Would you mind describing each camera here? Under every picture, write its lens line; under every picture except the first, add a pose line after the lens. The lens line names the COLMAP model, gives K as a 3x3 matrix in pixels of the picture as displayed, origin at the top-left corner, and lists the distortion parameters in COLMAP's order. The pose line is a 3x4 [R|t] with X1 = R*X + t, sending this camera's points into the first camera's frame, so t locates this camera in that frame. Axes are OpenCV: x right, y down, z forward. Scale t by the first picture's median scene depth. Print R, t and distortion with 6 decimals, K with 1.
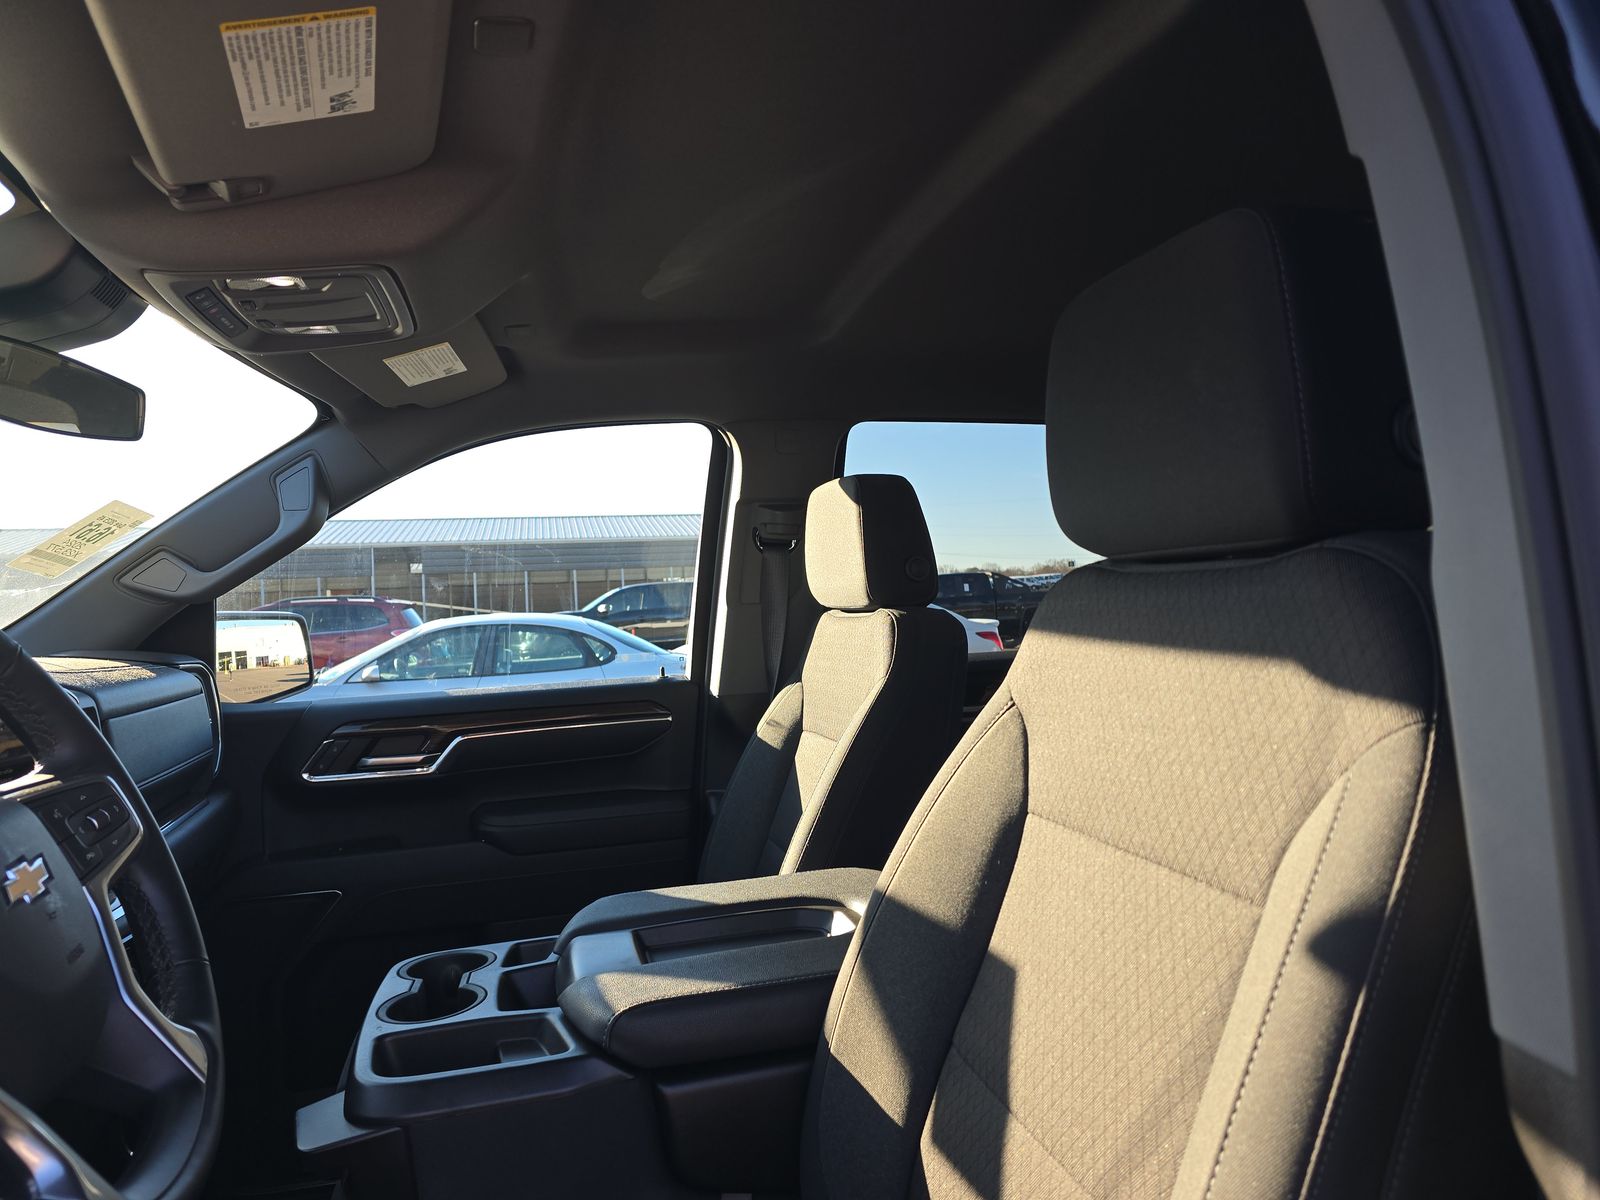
lens RADIAL K [[1036.3, 0, 803.1], [0, 1036.3, 579.3], [0, 0, 1]] dist [0.077666, -0.082141]
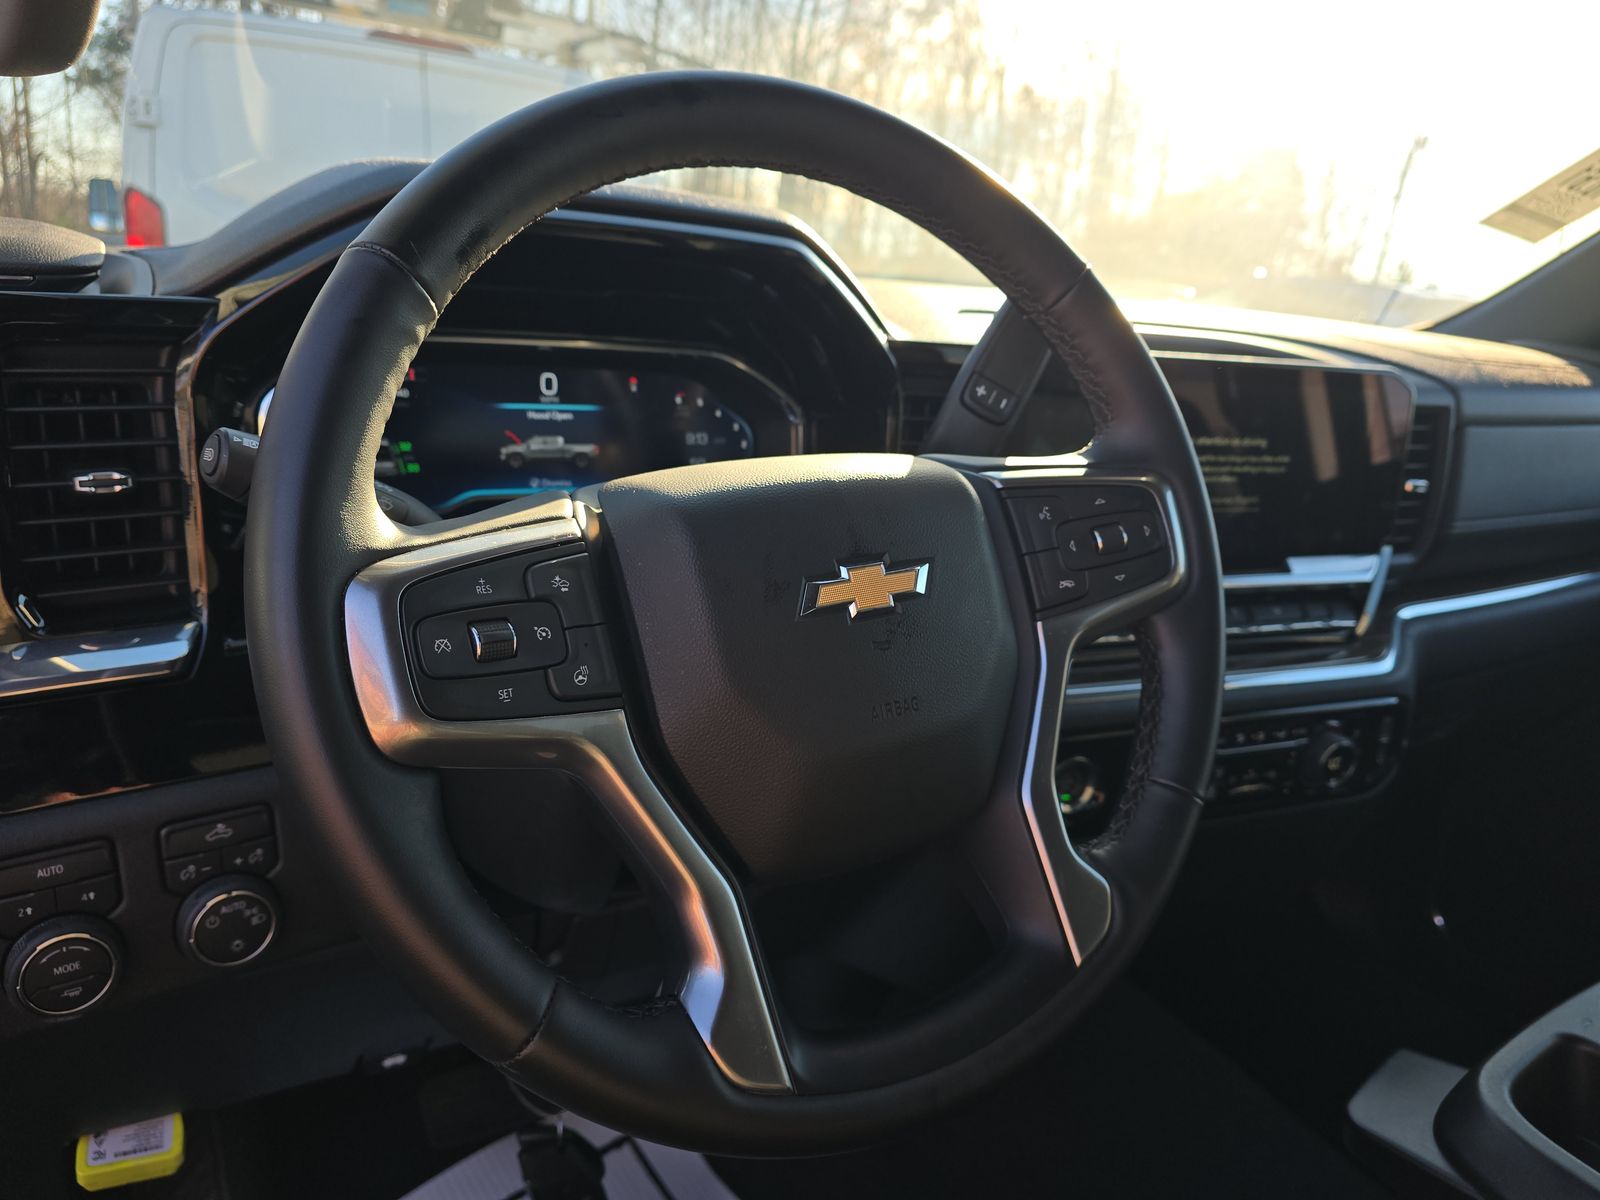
lens RADIAL K [[1124.1, 0, 794.5], [0, 1124.1, 600.6], [0, 0, 1]] dist [0.092356, -0.075712]
pose [[0.310284, 0.325738, -0.893095, -0.017000], [-0.071402, 0.944795, 0.319788, 0.013991], [0.947959, -0.035456, 0.316413, 0.181064]]
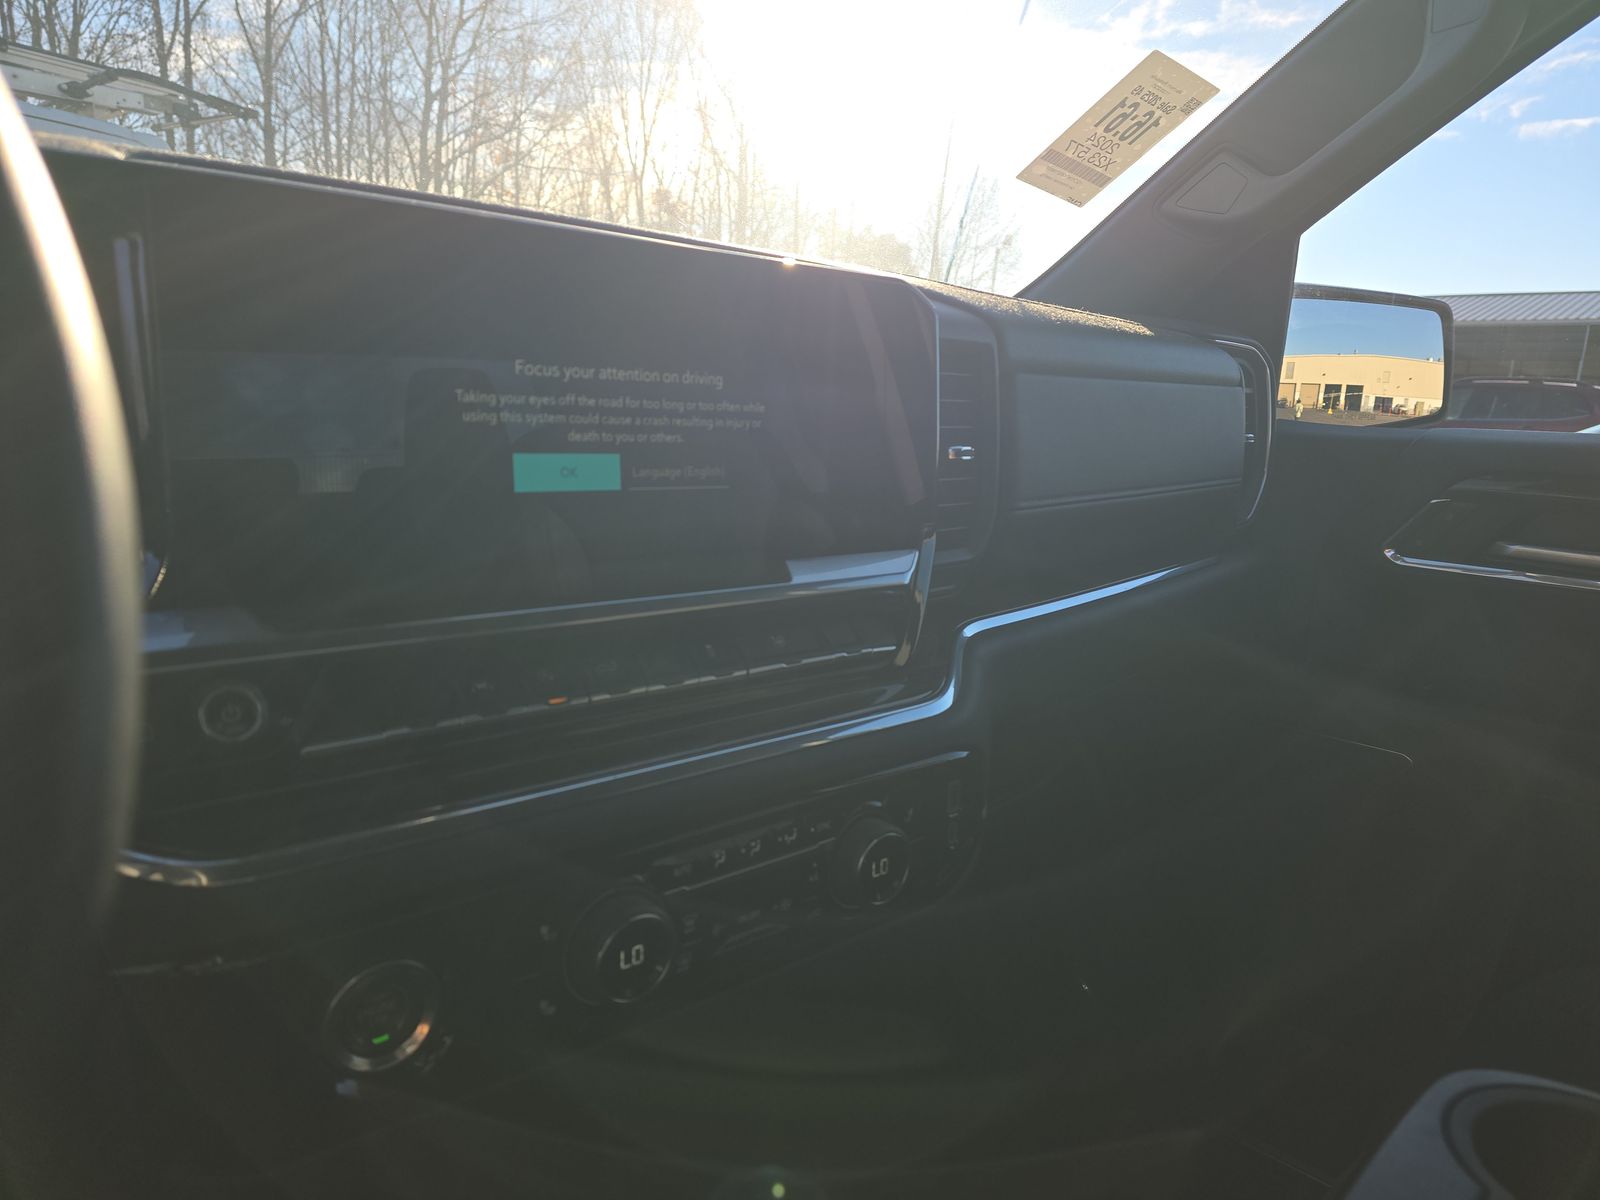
lens RADIAL K [[1124.1, 0, 794.5], [0, 1124.1, 600.6], [0, 0, 1]] dist [0.092356, -0.075712]
pose [[0.566073, 0.216349, -0.795459, -0.154262], [-0.045799, 0.971710, 0.231694, 0.083756], [0.823082, -0.094724, 0.559967, 0.384201]]
